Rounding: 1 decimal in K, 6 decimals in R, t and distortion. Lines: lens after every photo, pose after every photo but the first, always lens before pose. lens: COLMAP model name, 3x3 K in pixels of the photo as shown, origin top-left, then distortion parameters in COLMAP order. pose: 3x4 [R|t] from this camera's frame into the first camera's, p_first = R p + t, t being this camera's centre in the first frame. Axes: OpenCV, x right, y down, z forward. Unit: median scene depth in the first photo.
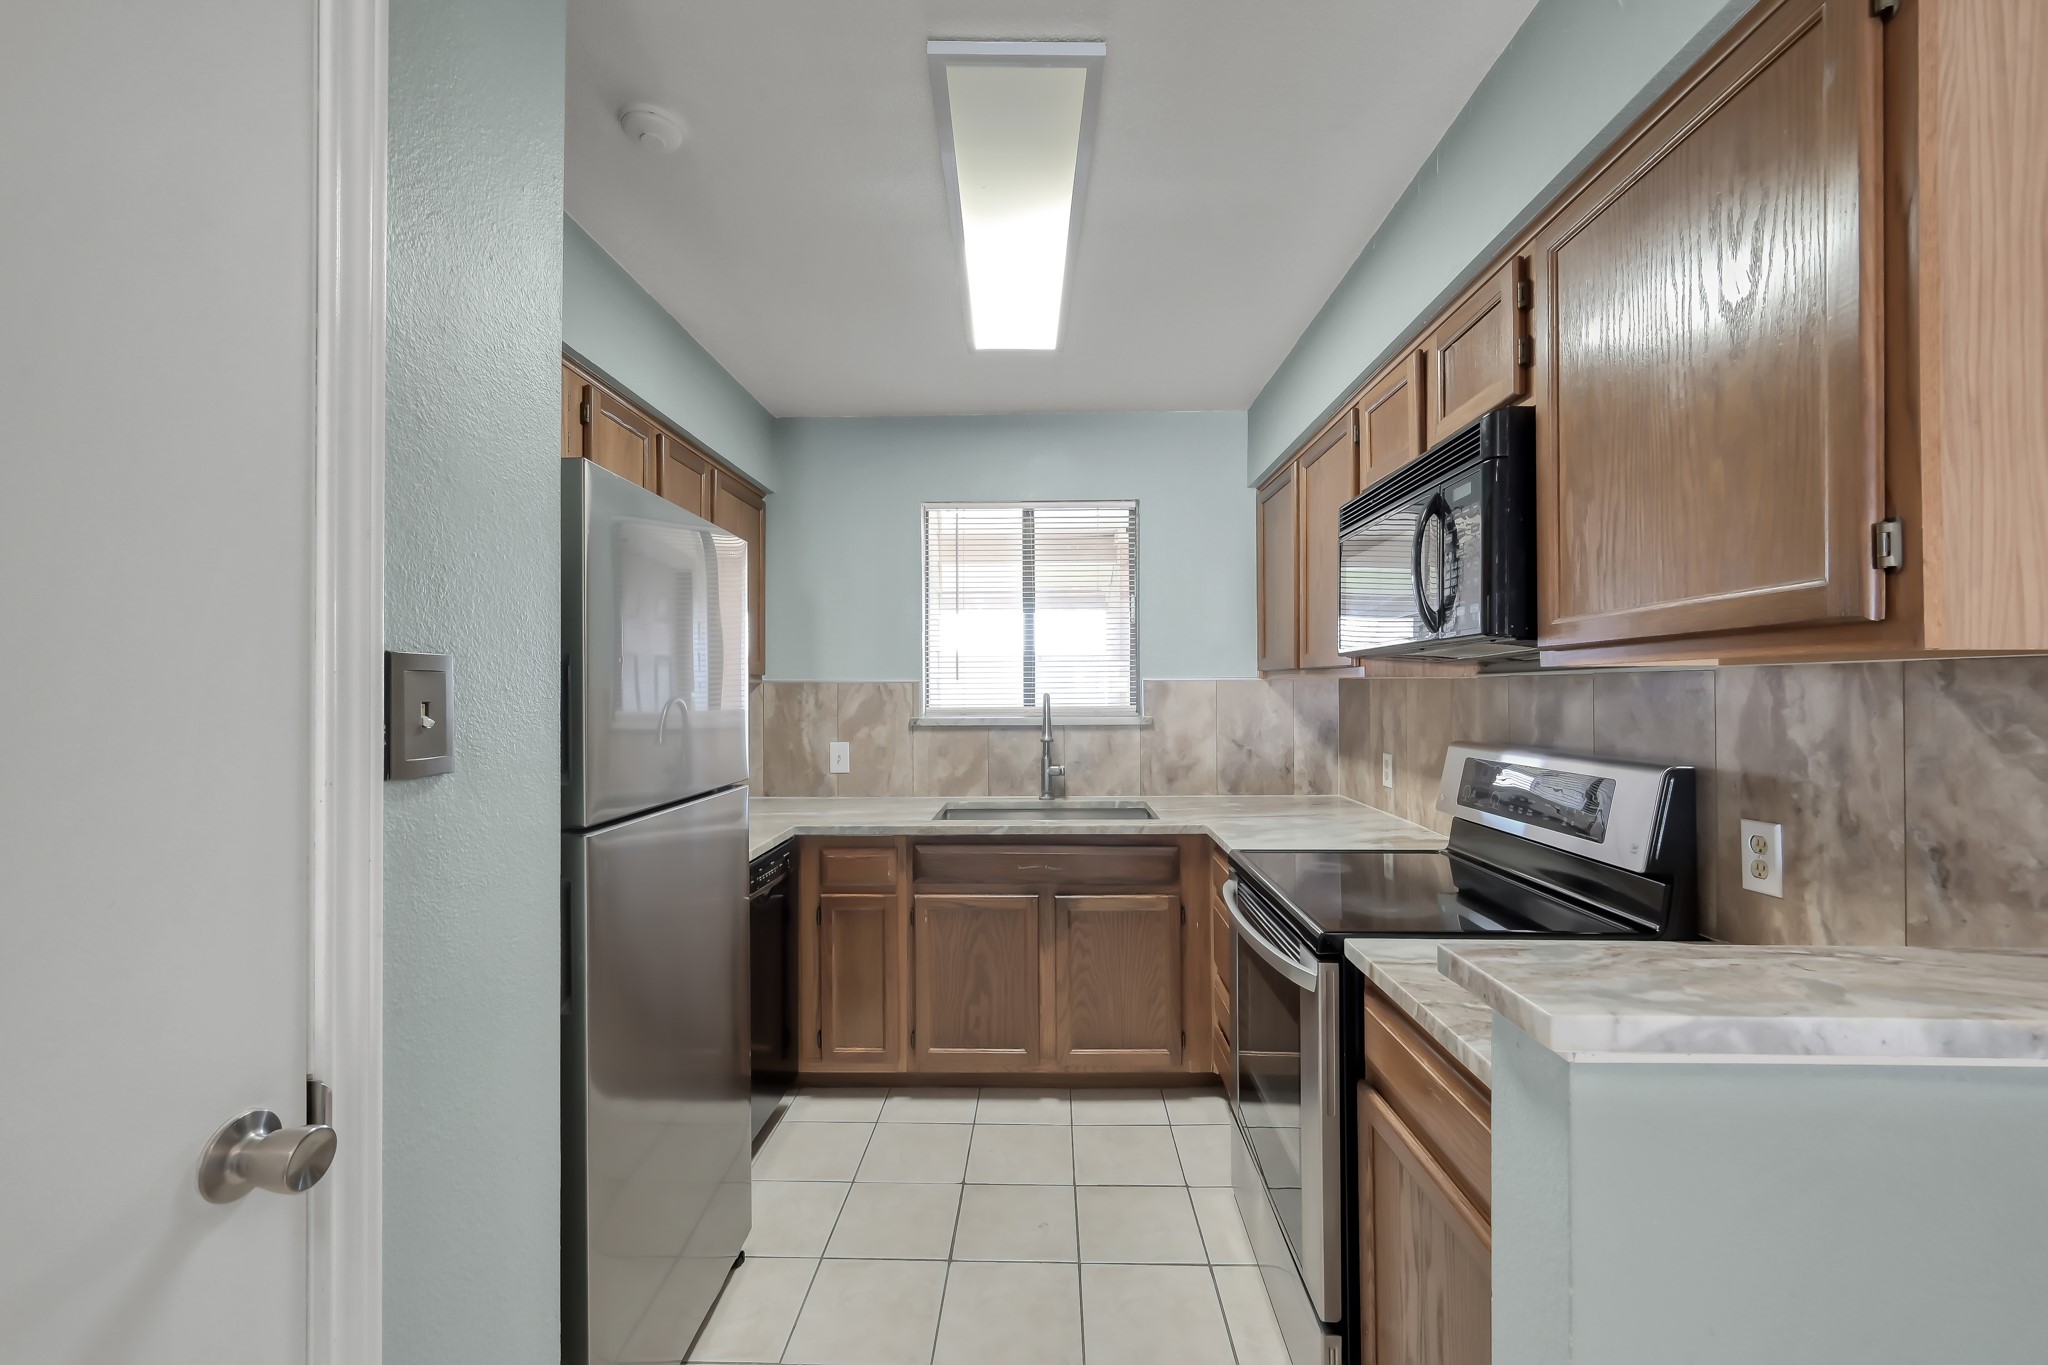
lens RADIAL K [[806.2, 0, 1031.3], [0, 806.2, 684.6], [0, 0, 1]] dist [0.000244, 0.000365]
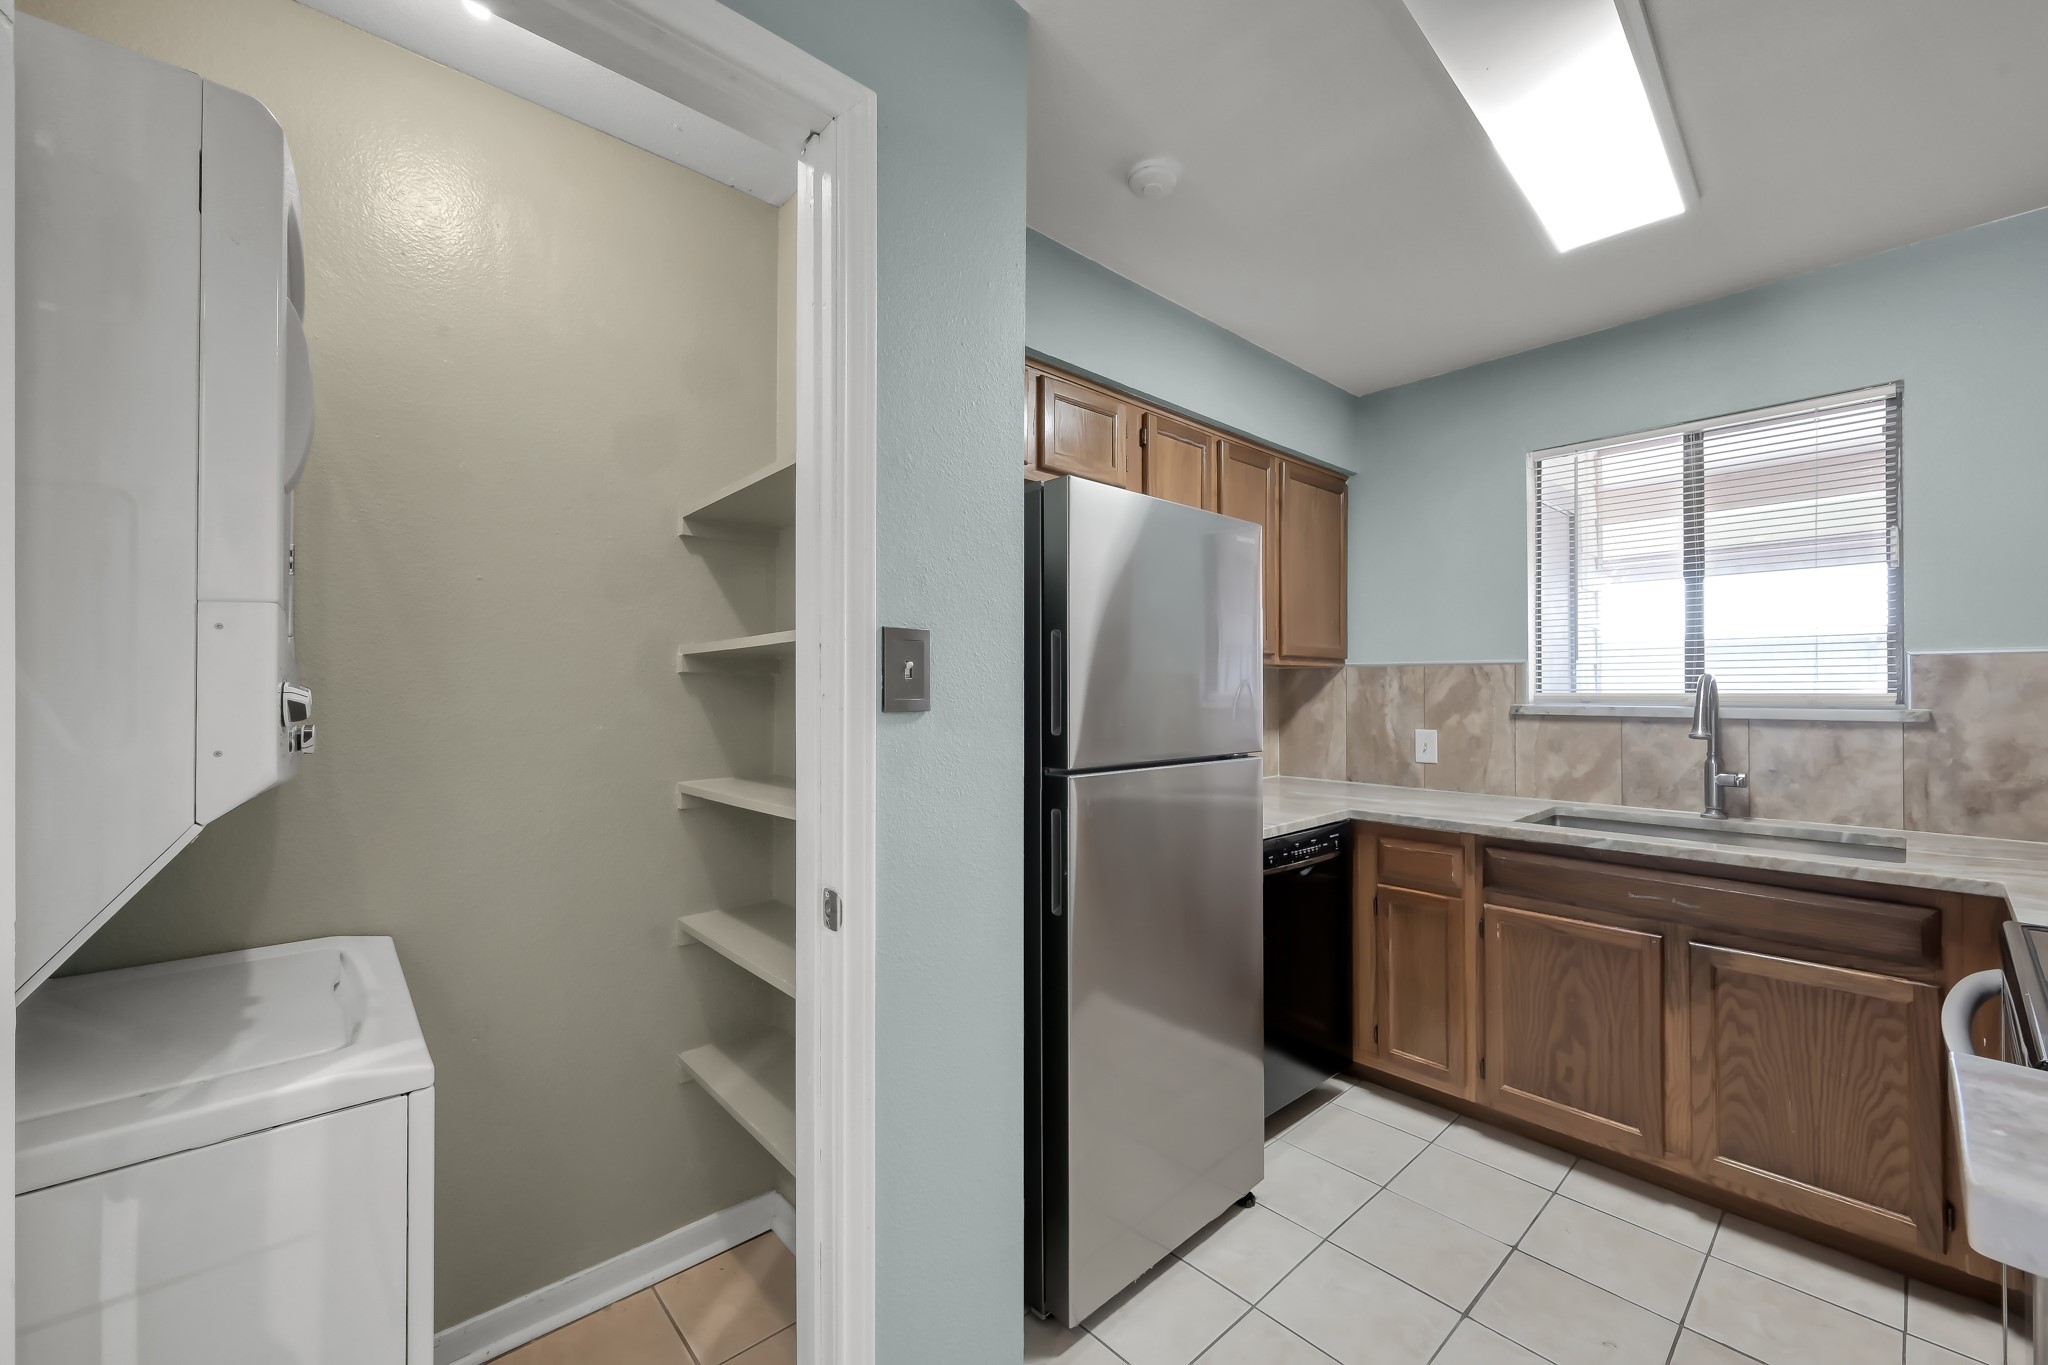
lens RADIAL K [[806.2, 0, 1039.0], [0, 806.2, 682.9], [0, 0, 1]] dist [0.000244, 0.000365]
pose [[0.696013, -0.000244, -0.718029, 0.145798], [0.002572, 0.999994, 0.002153, 0.018127], [0.718025, -0.003345, 0.696010, 0.044215]]
